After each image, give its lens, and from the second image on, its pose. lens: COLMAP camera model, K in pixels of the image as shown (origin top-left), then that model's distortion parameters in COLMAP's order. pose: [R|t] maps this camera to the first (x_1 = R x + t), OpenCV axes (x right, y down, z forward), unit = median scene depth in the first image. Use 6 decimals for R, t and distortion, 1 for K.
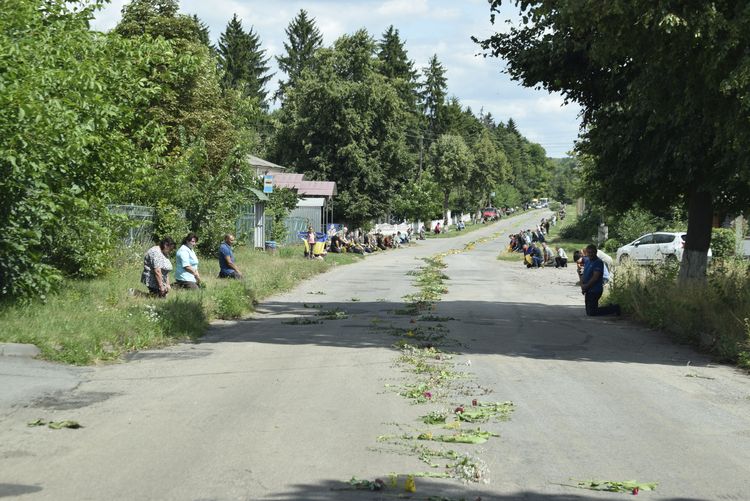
lens RADIAL K [[1761.0, 0, 375.0], [0, 1761.0, 250.5], [0, 0, 1]] dist [0.025223, -0.125176]
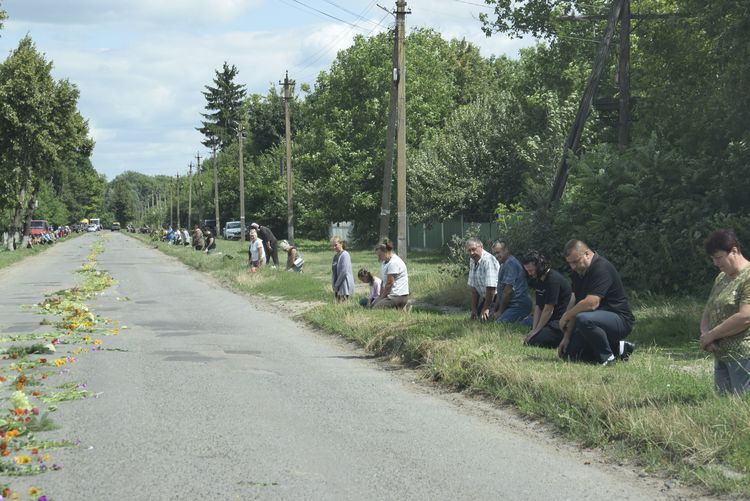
lens RADIAL K [[1761.0, 0, 375.0], [0, 1761.0, 250.5], [0, 0, 1]] dist [0.025223, -0.125176]
pose [[0.964556, -0.029651, 0.262208, 0.013346], [0.033930, 0.999354, -0.011807, -0.002997], [-0.261689, 0.020285, 0.964939, 0.253450]]
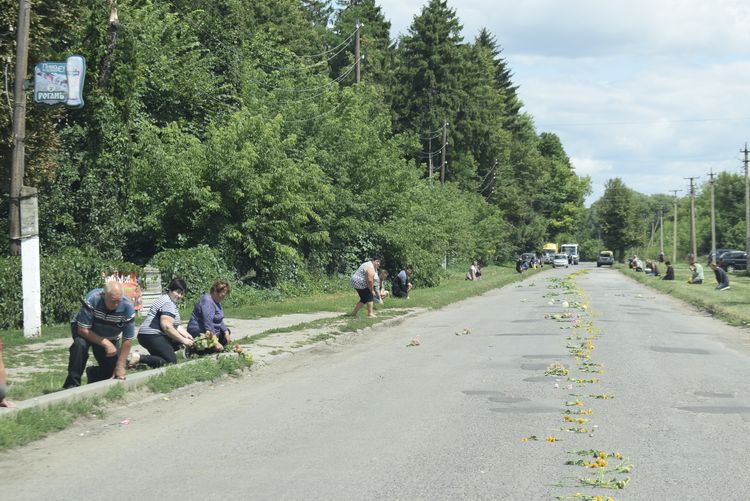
lens RADIAL K [[1761.0, 0, 375.0], [0, 1761.0, 250.5], [0, 0, 1]] dist [0.025223, -0.125176]
pose [[0.999963, -0.005283, -0.006838, 0.054449], [0.005040, 0.999372, -0.035073, -0.013875], [0.007019, 0.035037, 0.999361, 0.608327]]
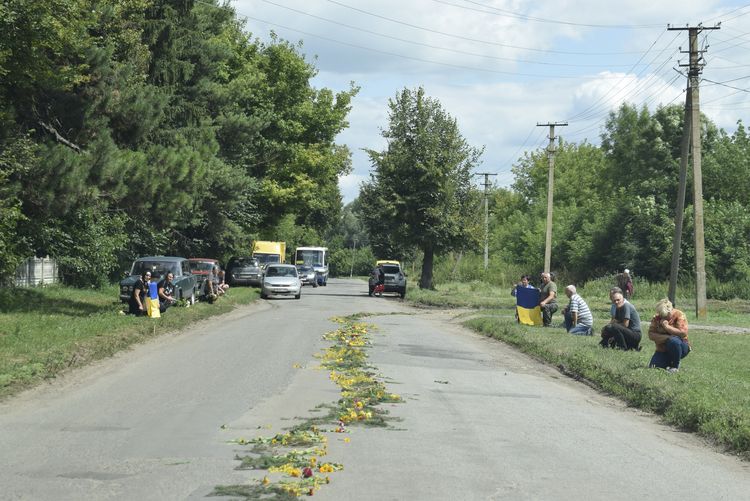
lens RADIAL K [[1761.0, 0, 375.0], [0, 1761.0, 250.5], [0, 0, 1]] dist [0.025223, -0.125176]
pose [[0.990711, 0.018056, 0.134781, 0.080538], [-0.012441, 0.999024, -0.042382, -0.021395], [-0.135415, 0.040311, 0.989969, 0.849623]]
